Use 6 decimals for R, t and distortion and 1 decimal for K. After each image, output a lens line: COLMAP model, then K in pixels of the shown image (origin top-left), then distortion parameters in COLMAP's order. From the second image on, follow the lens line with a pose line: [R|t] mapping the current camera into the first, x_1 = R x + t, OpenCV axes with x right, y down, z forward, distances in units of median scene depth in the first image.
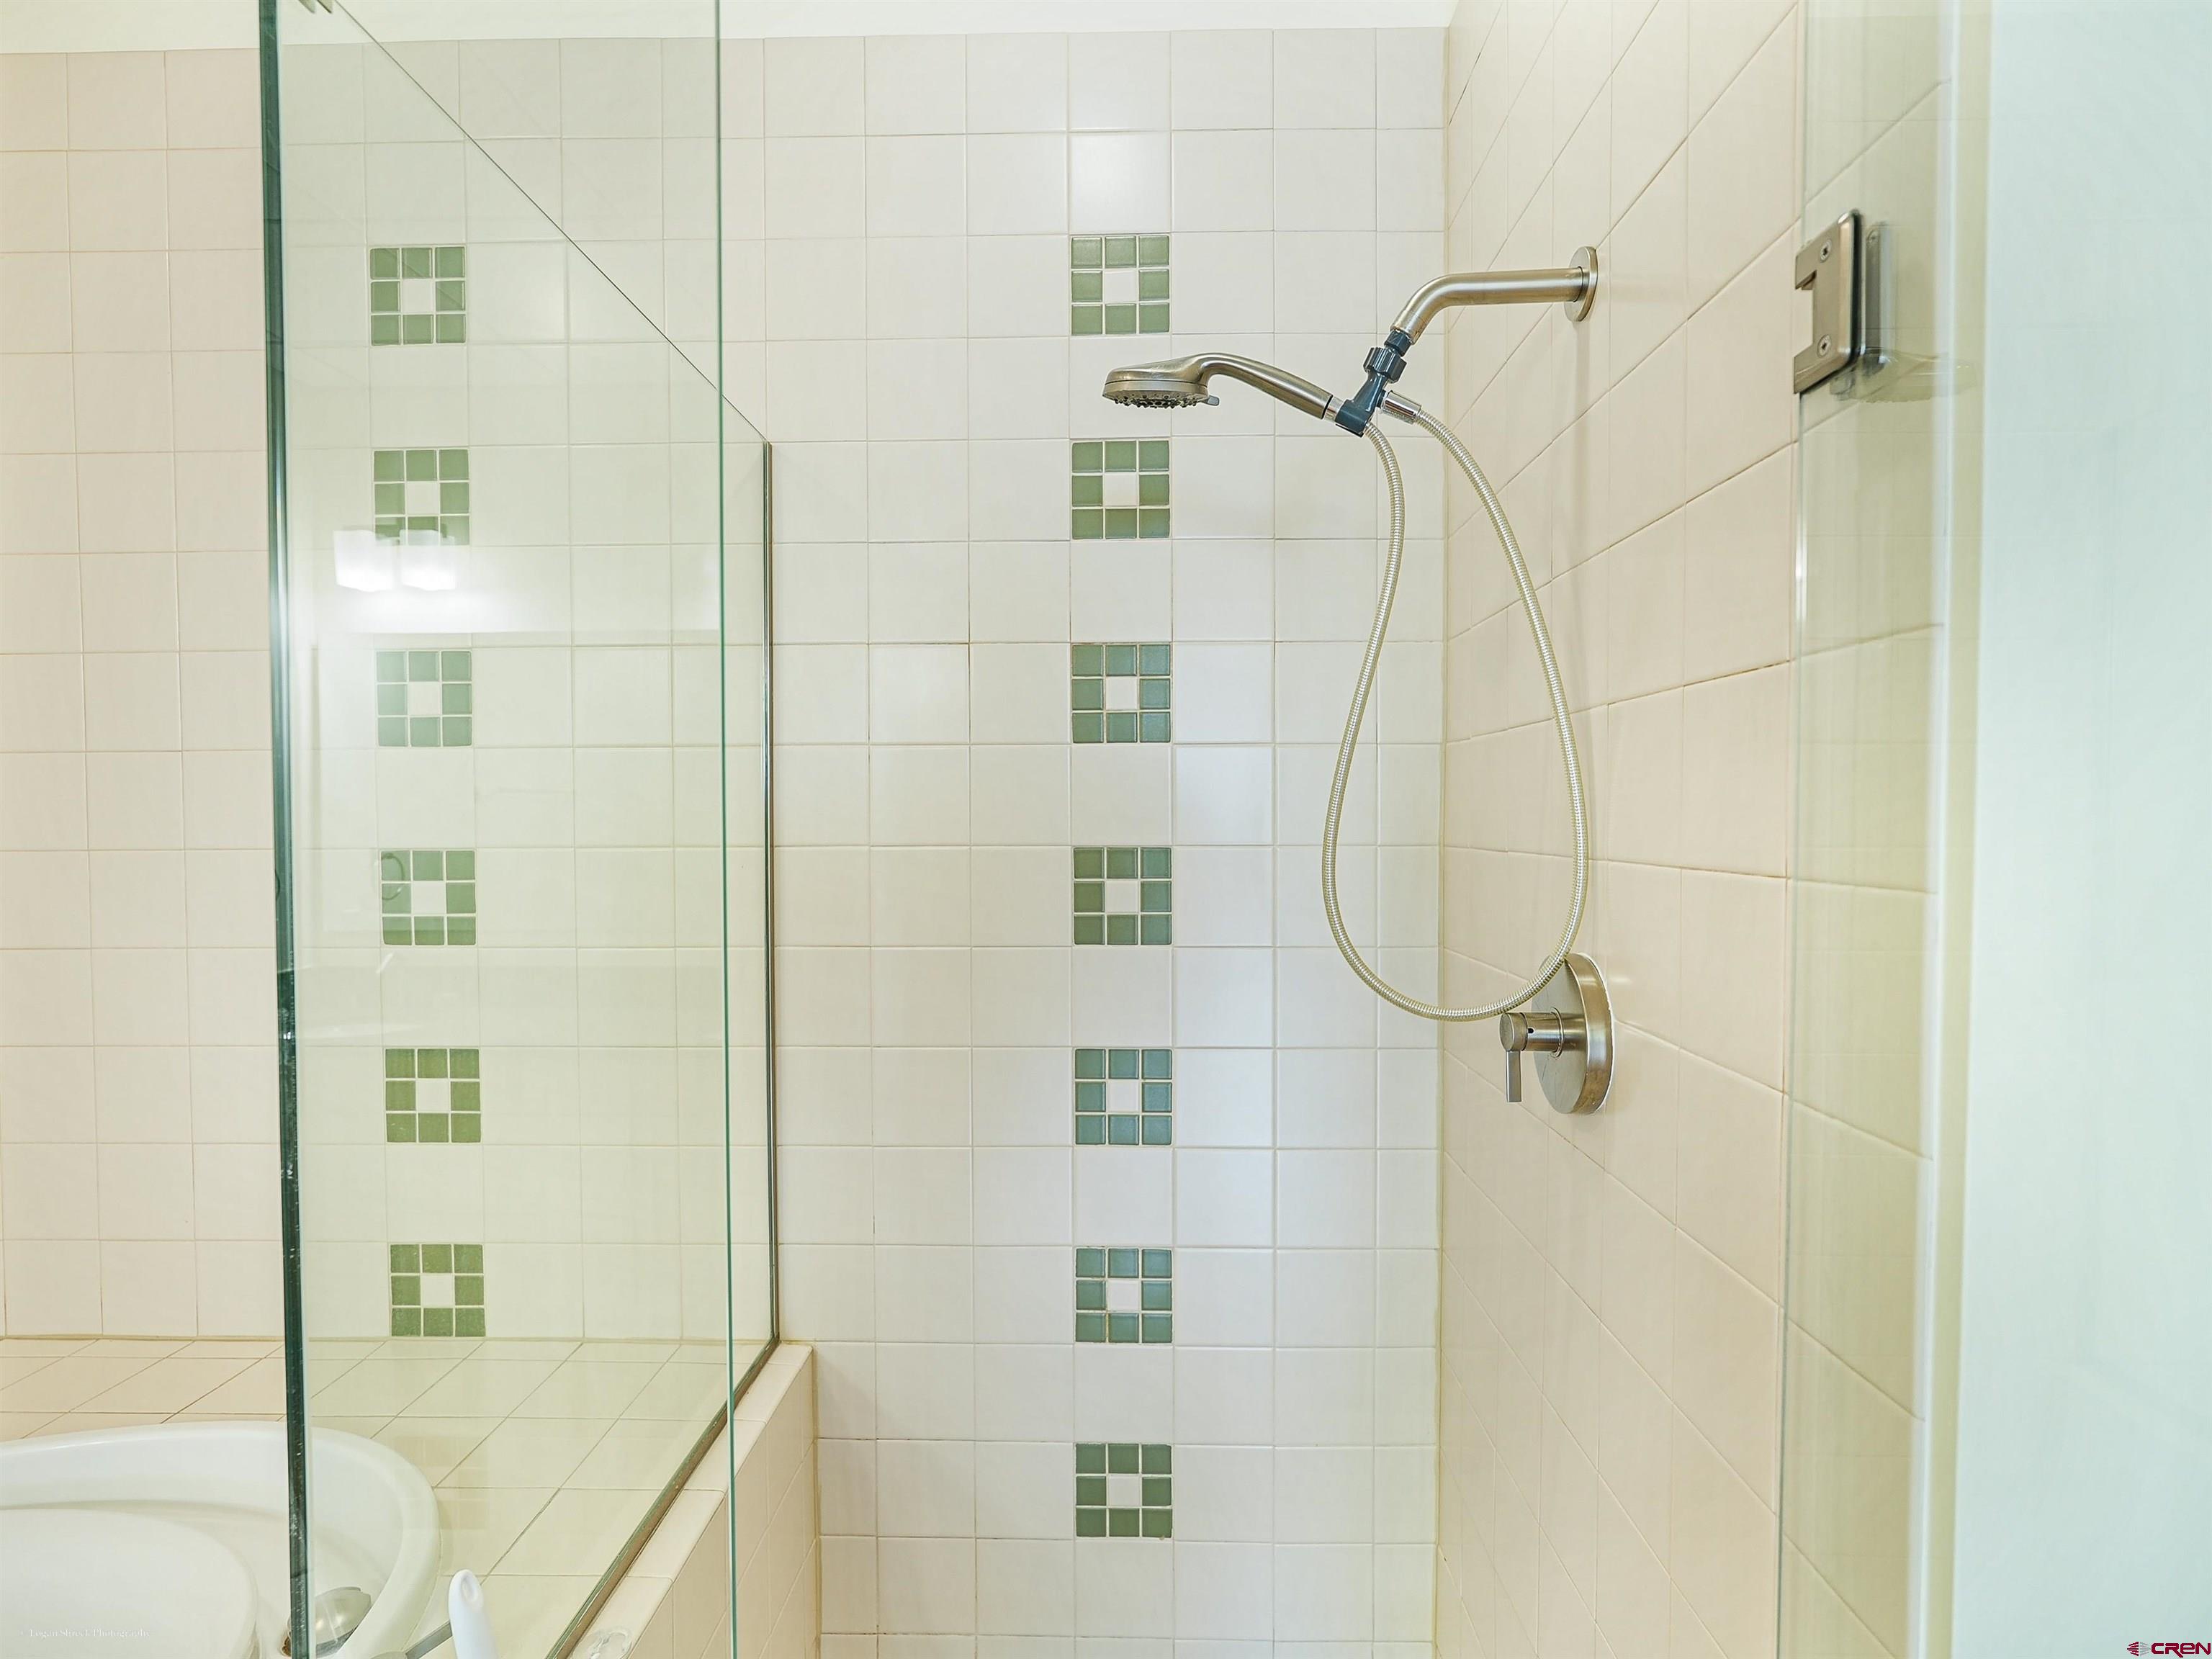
lens RADIAL K [[1112.6, 0, 1100.2], [0, 1112.6, 834.3], [0, 0, 1]] dist [-0.029592, 0.013593]
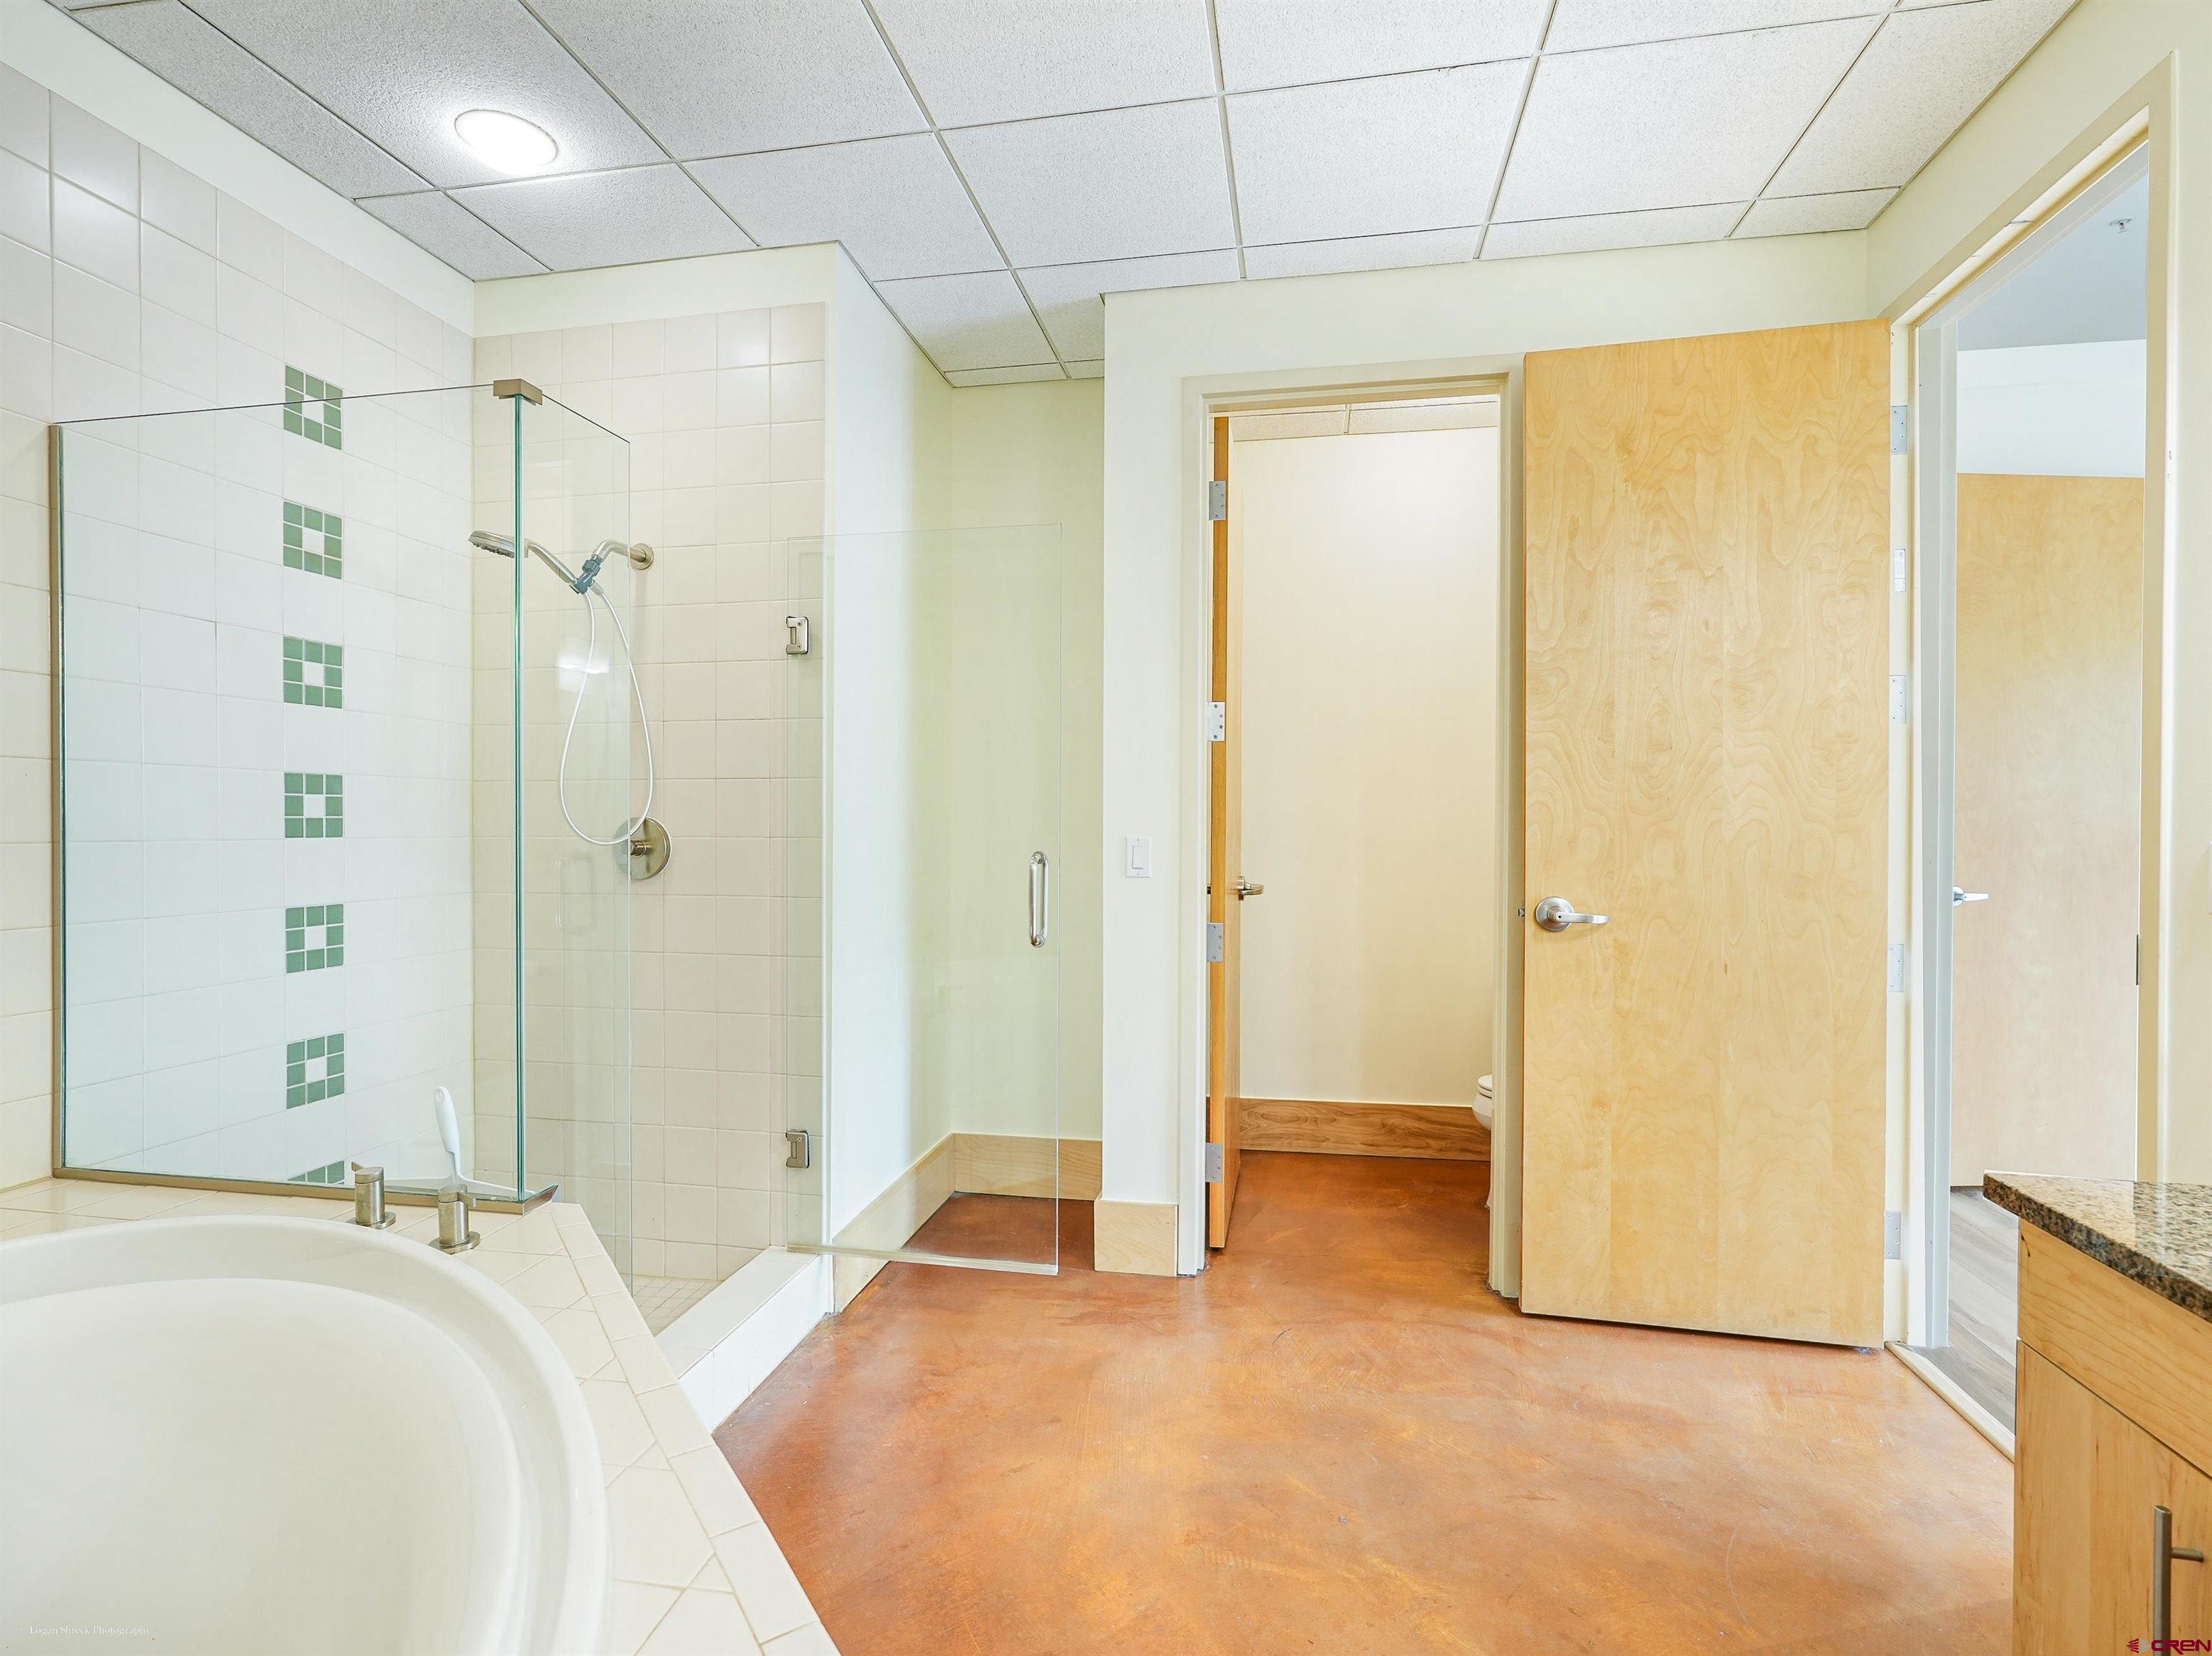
lens RADIAL K [[1106.6, 0, 1101.3], [0, 1106.6, 828.8], [0, 0, 1]] dist [-0.015991, 0.007182]
pose [[0.170258, -0.000601, 0.985399, -1.291029], [0.011449, 0.999934, -0.001368, 0.102073], [-0.985333, 0.011515, 0.170254, -0.325261]]
